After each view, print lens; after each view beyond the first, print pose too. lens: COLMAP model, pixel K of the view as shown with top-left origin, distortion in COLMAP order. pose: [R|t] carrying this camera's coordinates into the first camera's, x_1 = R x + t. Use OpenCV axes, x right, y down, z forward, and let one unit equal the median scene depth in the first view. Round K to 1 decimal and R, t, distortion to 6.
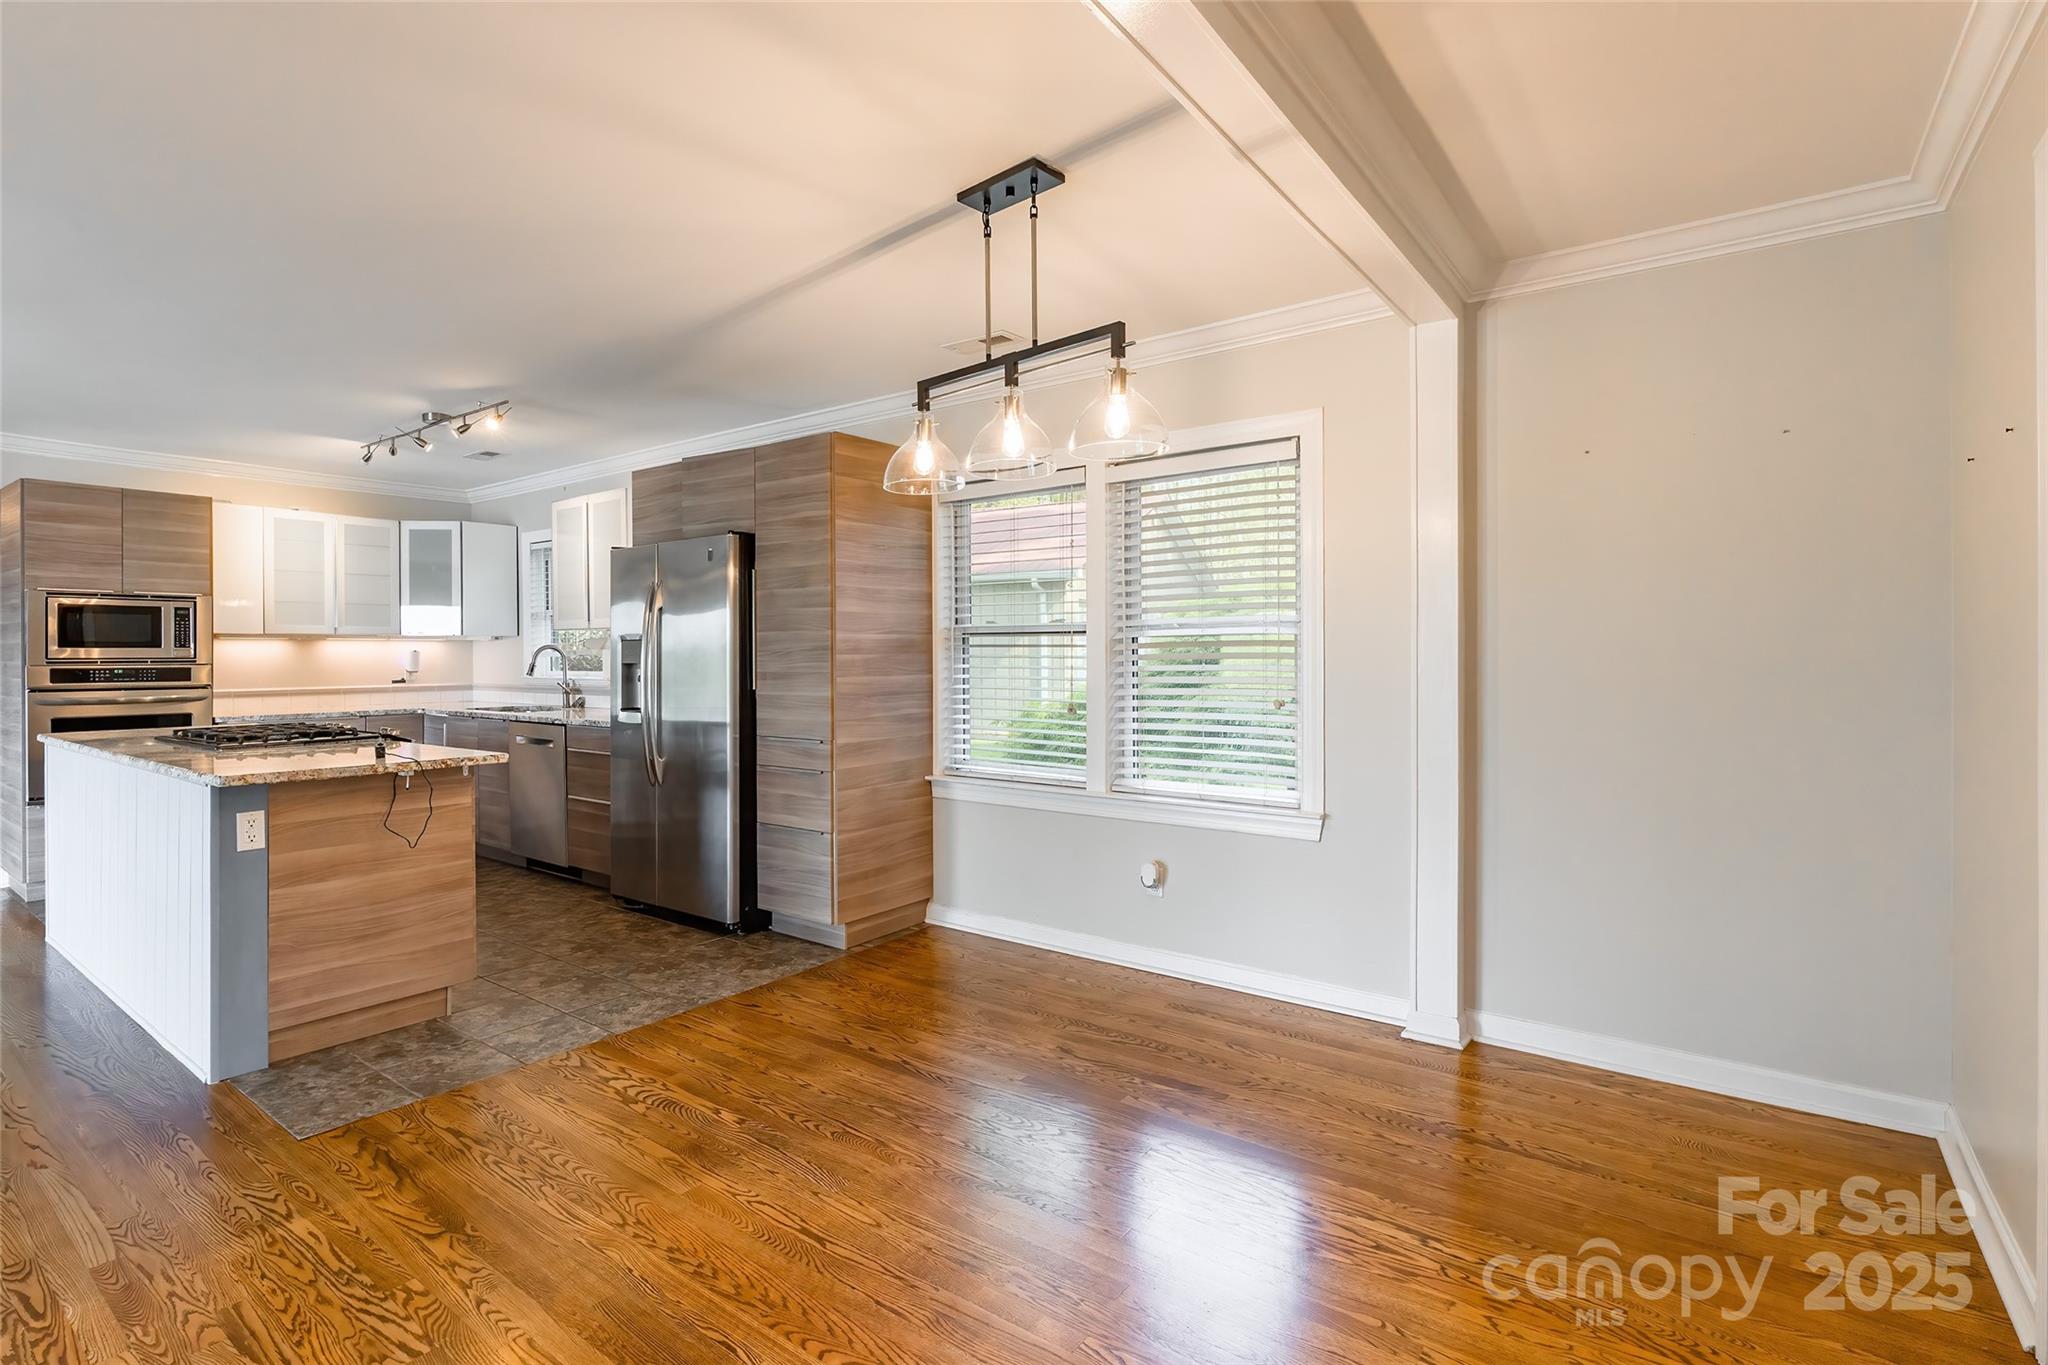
lens RADIAL K [[942.2, 0, 956.9], [0, 942.2, 662.7], [0, 0, 1]] dist [-0.010860, 0.000939]
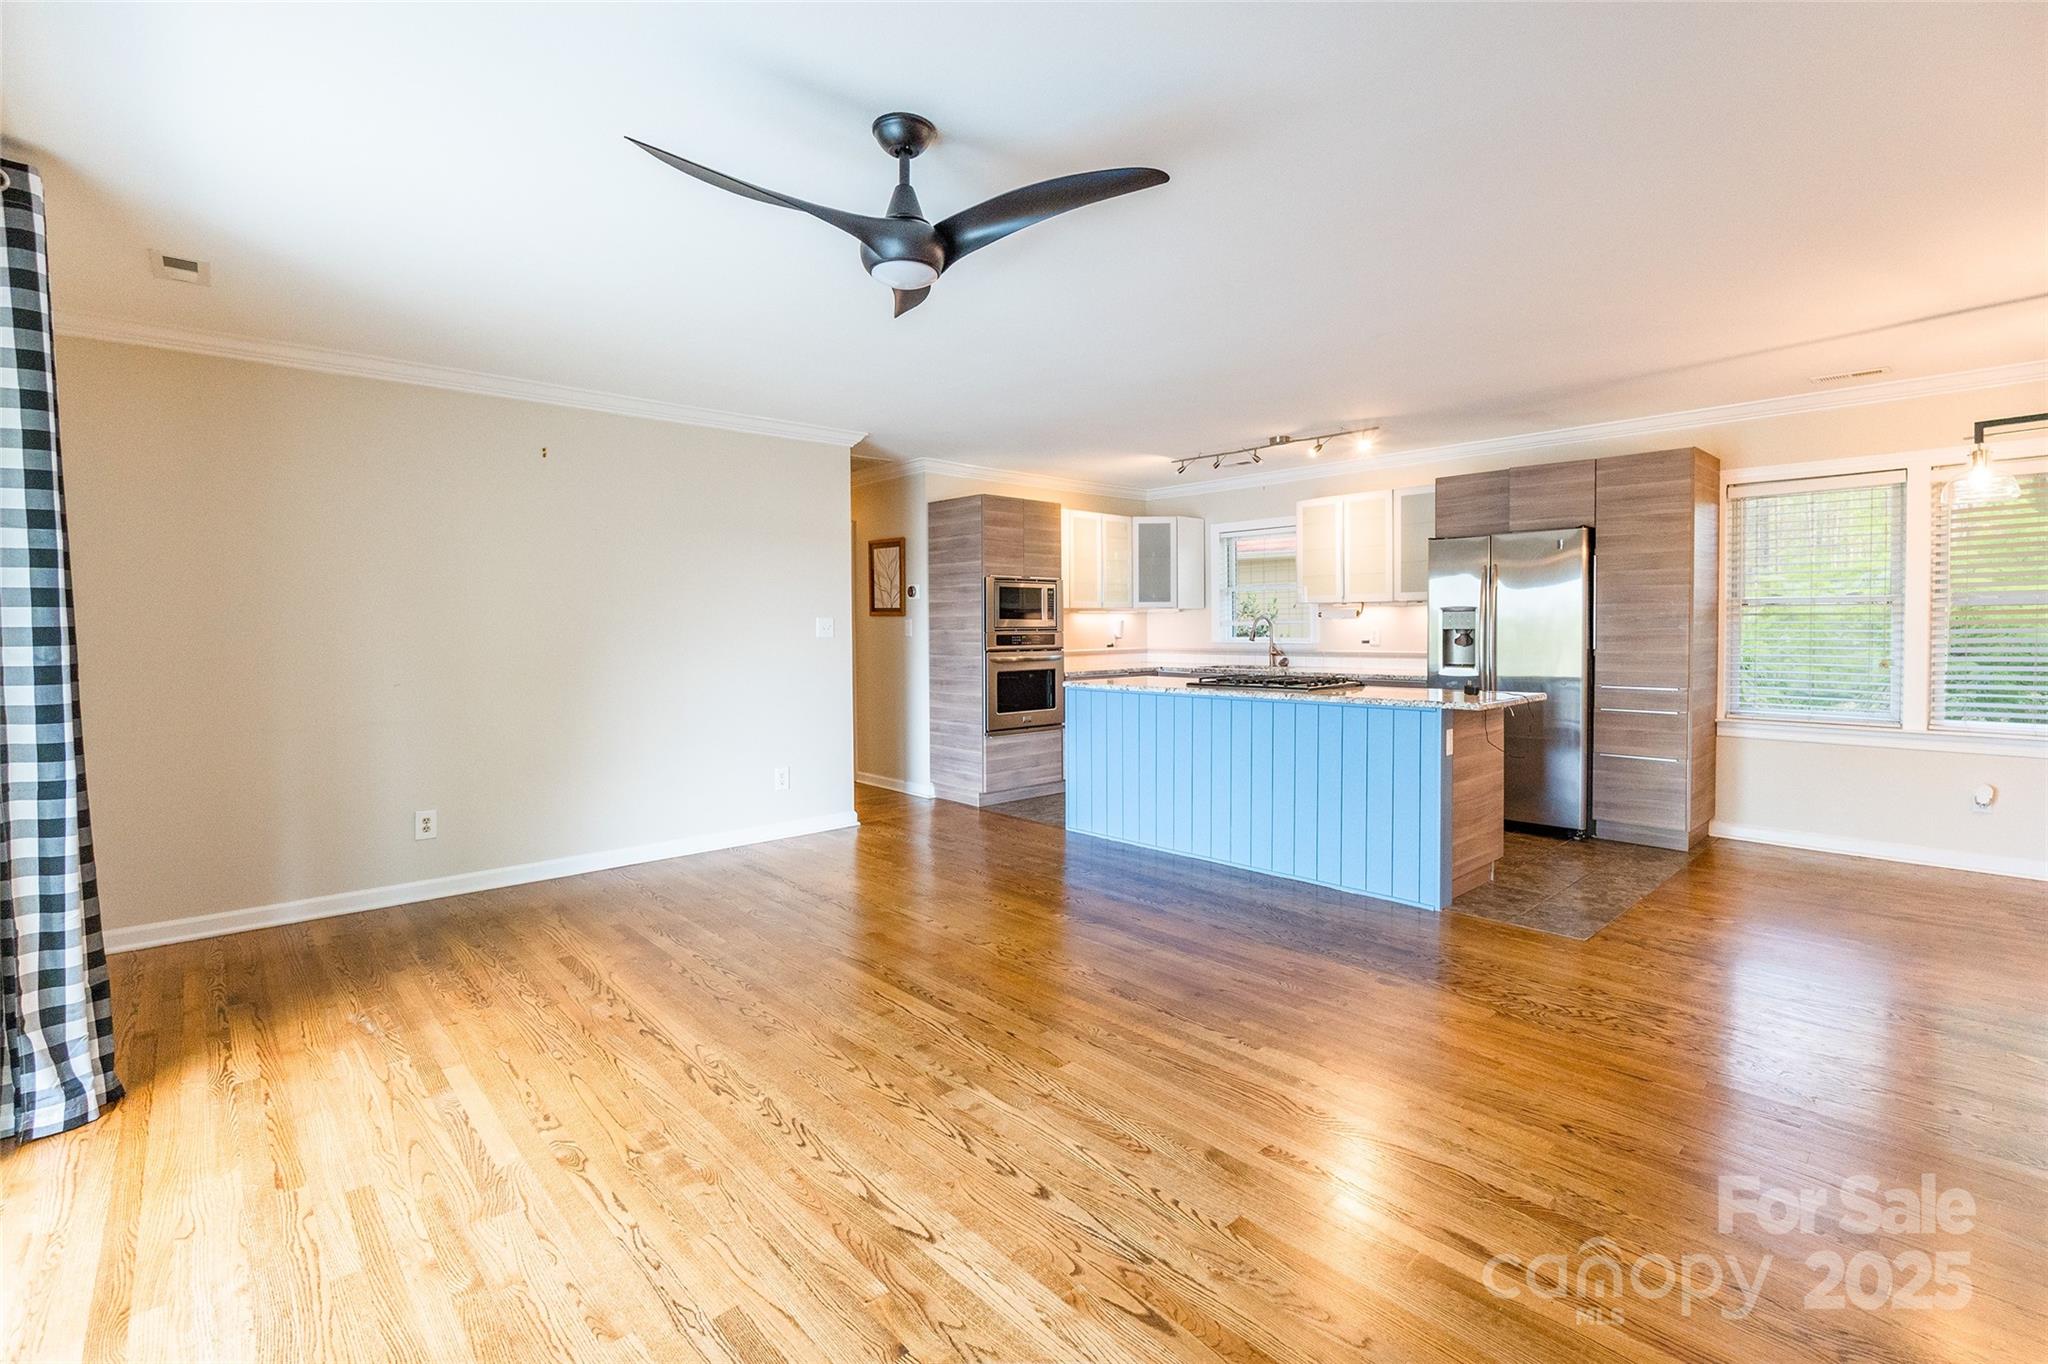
lens RADIAL K [[902.8, 0, 1097.2], [0, 902.8, 655.9], [0, 0, 1]] dist [-0.009368, -0.000126]
pose [[0.990990, -0.000074, -0.133937, -0.736687], [0.003453, 0.999681, 0.025003, 0.004875], [0.133892, -0.025240, 0.990674, -0.310058]]
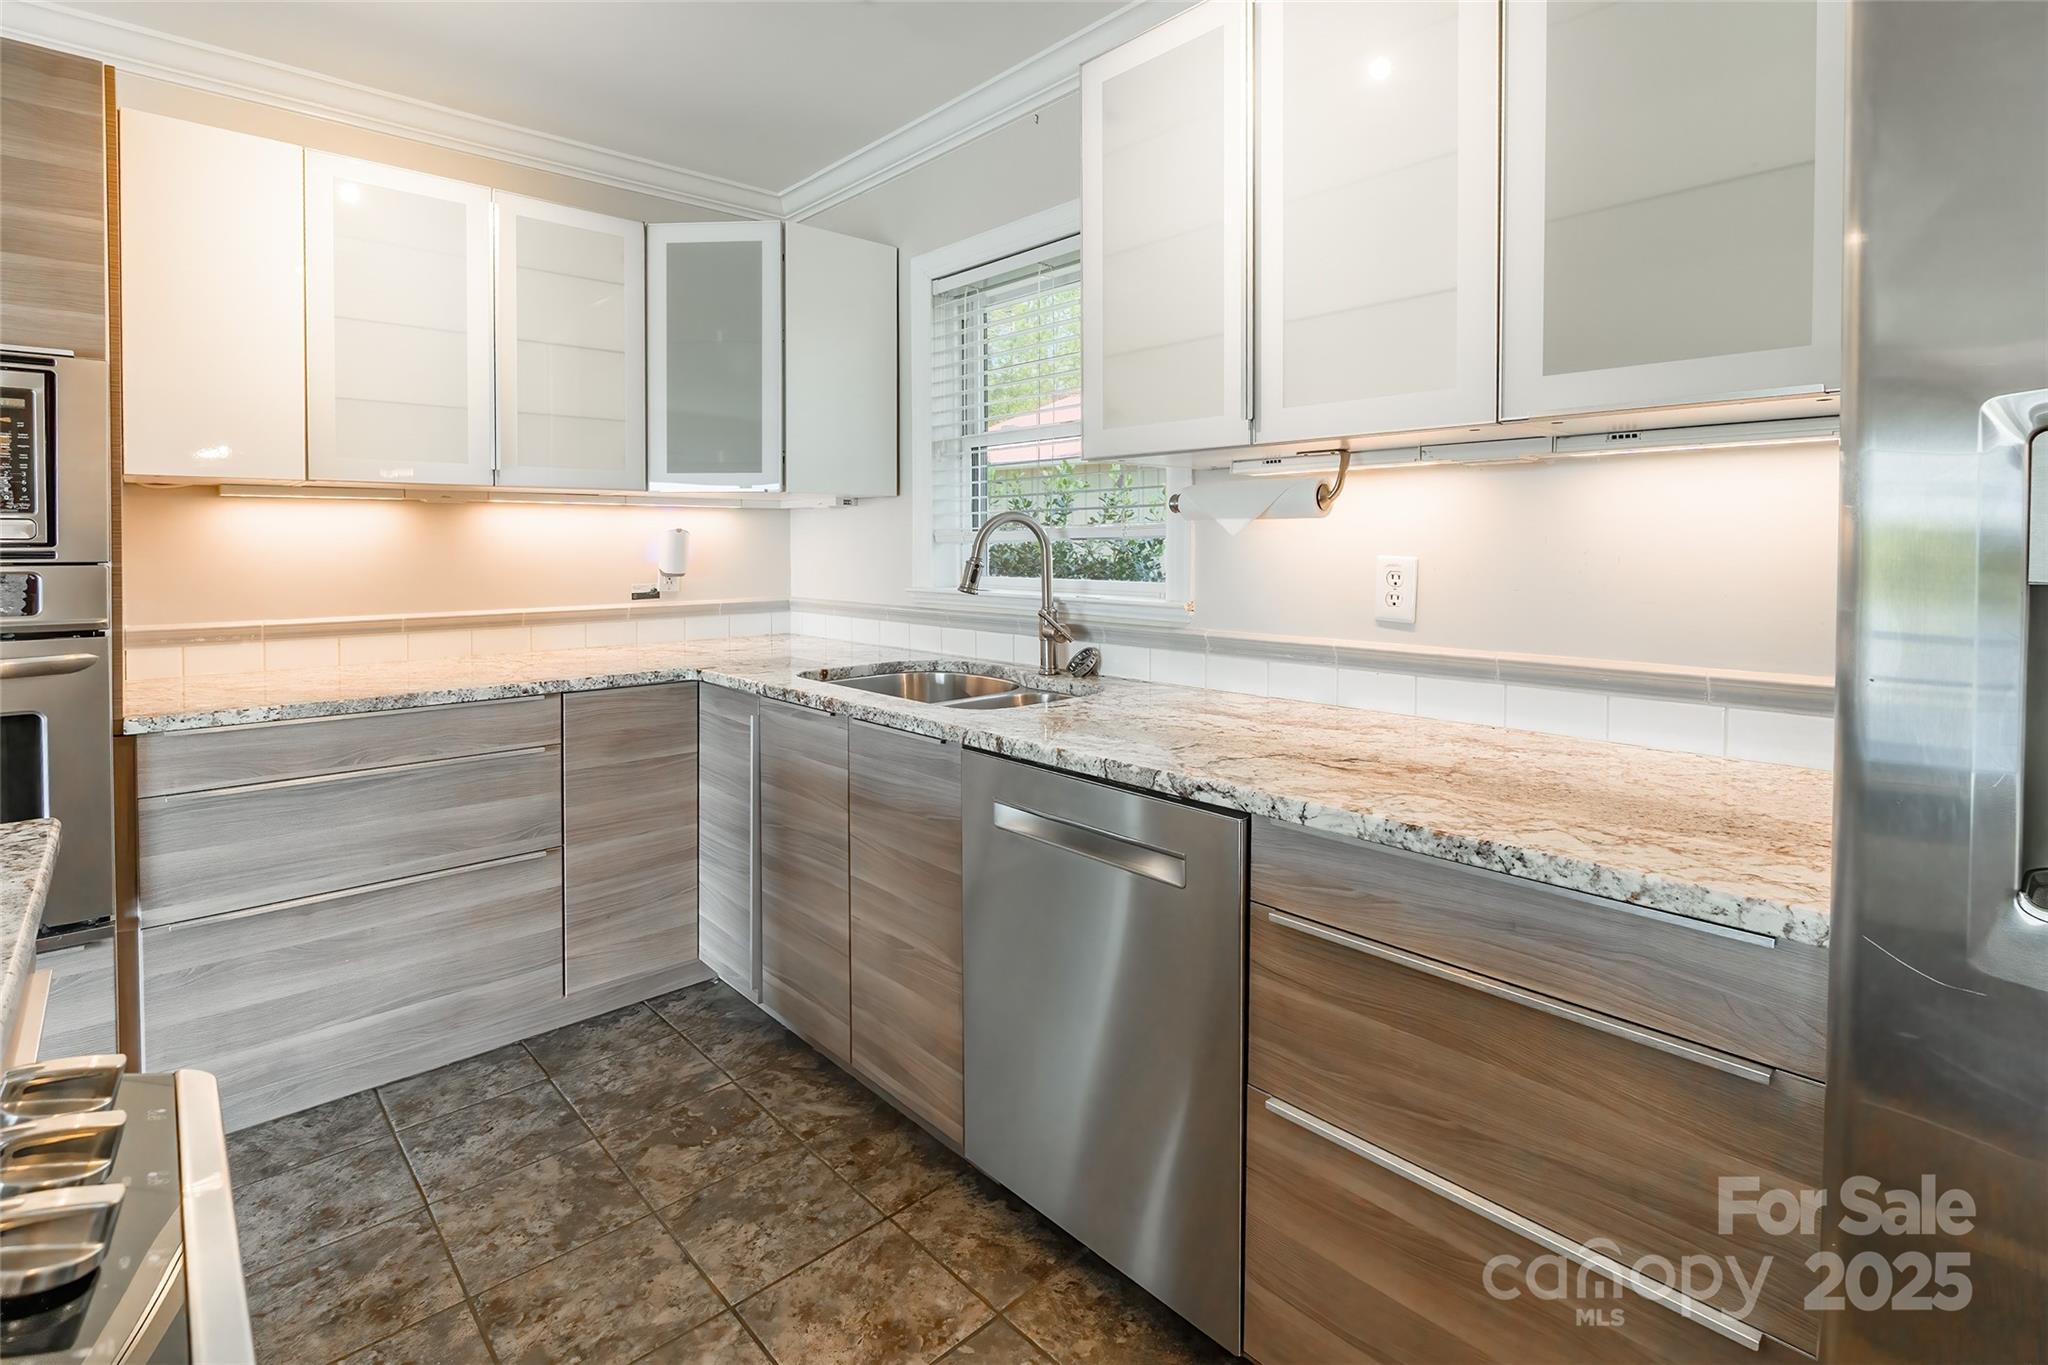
lens RADIAL K [[991.9, 0, 1013.4], [0, 991.9, 546.0], [0, 0, 1]] dist [-0.002234, -0.000140]
pose [[0.981428, 0.000136, -0.191833, -0.535995], [-0.000819, 0.999994, -0.003480, -0.004963], [0.191831, 0.003572, 0.981421, 0.917777]]
